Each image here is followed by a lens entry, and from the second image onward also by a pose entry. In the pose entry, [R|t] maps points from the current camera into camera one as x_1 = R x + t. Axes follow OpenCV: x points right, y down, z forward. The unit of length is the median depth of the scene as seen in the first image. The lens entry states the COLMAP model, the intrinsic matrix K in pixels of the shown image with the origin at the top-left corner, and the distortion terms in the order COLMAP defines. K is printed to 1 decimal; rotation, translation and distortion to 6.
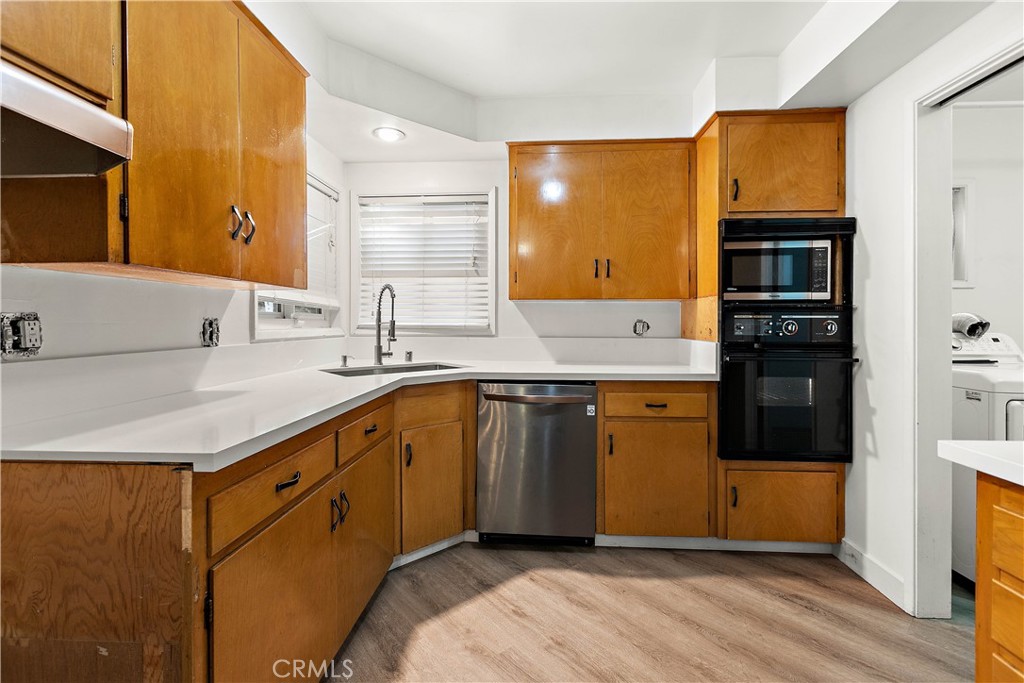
lens RADIAL K [[461.0, 0, 516.2], [0, 461.0, 329.7], [0, 0, 1]] dist [-0.001612, -0.000226]
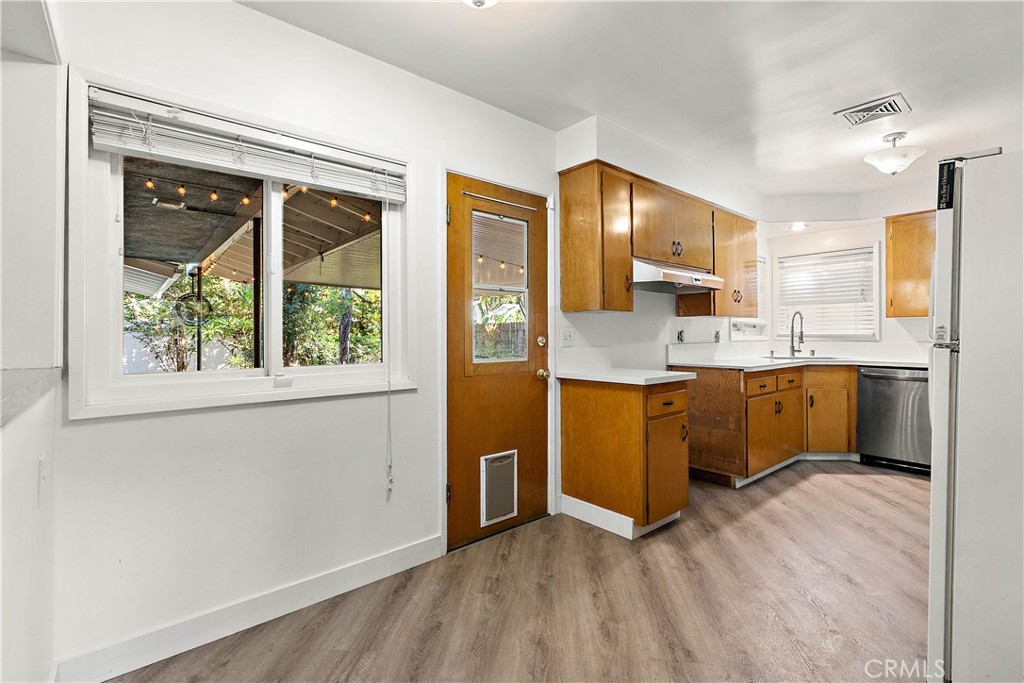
lens RADIAL K [[461.0, 0, 516.2], [0, 461.0, 329.7], [0, 0, 1]] dist [-0.001612, -0.000226]
pose [[0.687890, -0.010332, -0.725742, 0.298264], [-0.006999, 0.999758, -0.020867, 0.020259], [0.725781, 0.019433, 0.687651, -1.150891]]
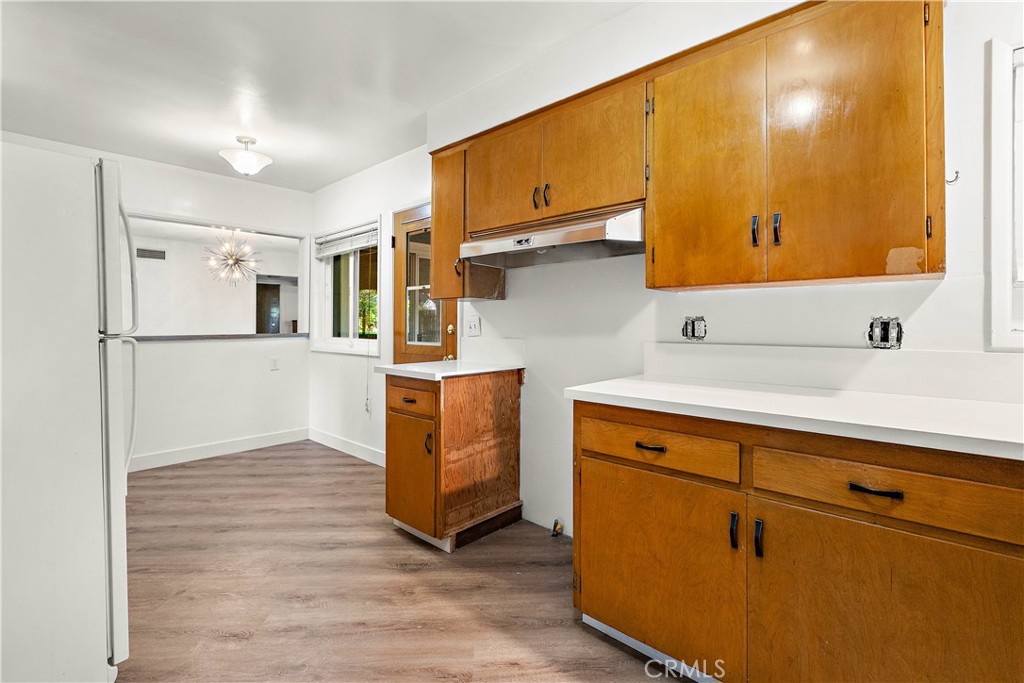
lens RADIAL K [[454.8, 0, 513.8], [0, 454.8, 319.5], [0, 0, 1]] dist [0.000872, 0.000135]
pose [[-0.627880, -0.008541, -0.778263, 0.373727], [-0.013353, 0.999911, -0.000201, -0.007613], [0.778196, 0.010266, -0.627938, 0.777529]]
